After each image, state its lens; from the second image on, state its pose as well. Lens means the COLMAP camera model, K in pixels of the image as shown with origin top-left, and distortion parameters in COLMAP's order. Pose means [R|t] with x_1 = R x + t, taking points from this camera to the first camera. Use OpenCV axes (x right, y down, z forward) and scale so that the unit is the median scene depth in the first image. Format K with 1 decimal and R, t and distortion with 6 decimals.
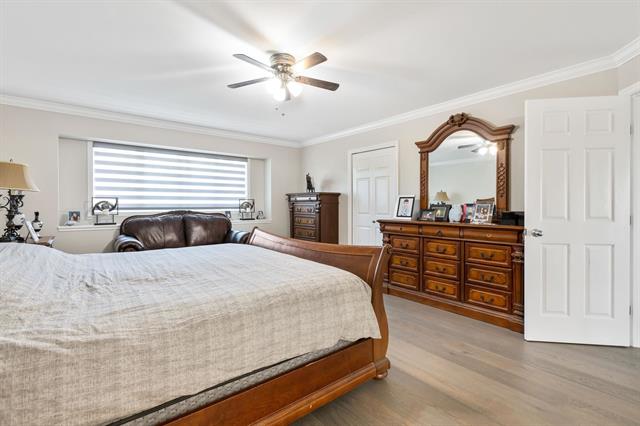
lens RADIAL K [[295.7, 0, 320.8], [0, 295.7, 207.7], [0, 0, 1]] dist [0.000721, -0.000900]
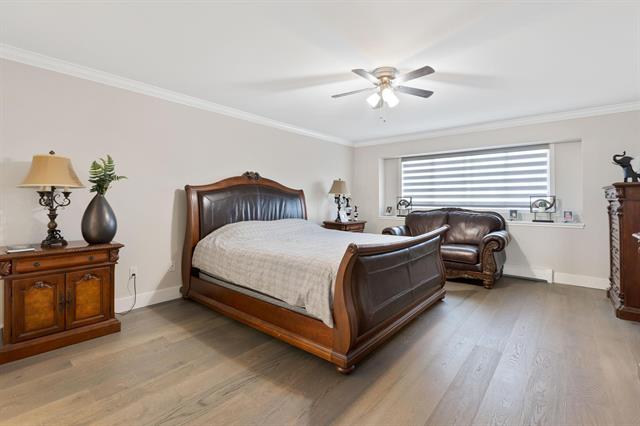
lens RADIAL K [[295.7, 0, 320.5], [0, 295.7, 208.5], [0, 0, 1]] dist [0.000721, -0.000900]
pose [[0.184933, 0.024625, -0.982443, 0.510278], [-0.013941, 0.999651, 0.022432, -0.005484], [0.982652, 0.009548, 0.185212, 0.316617]]
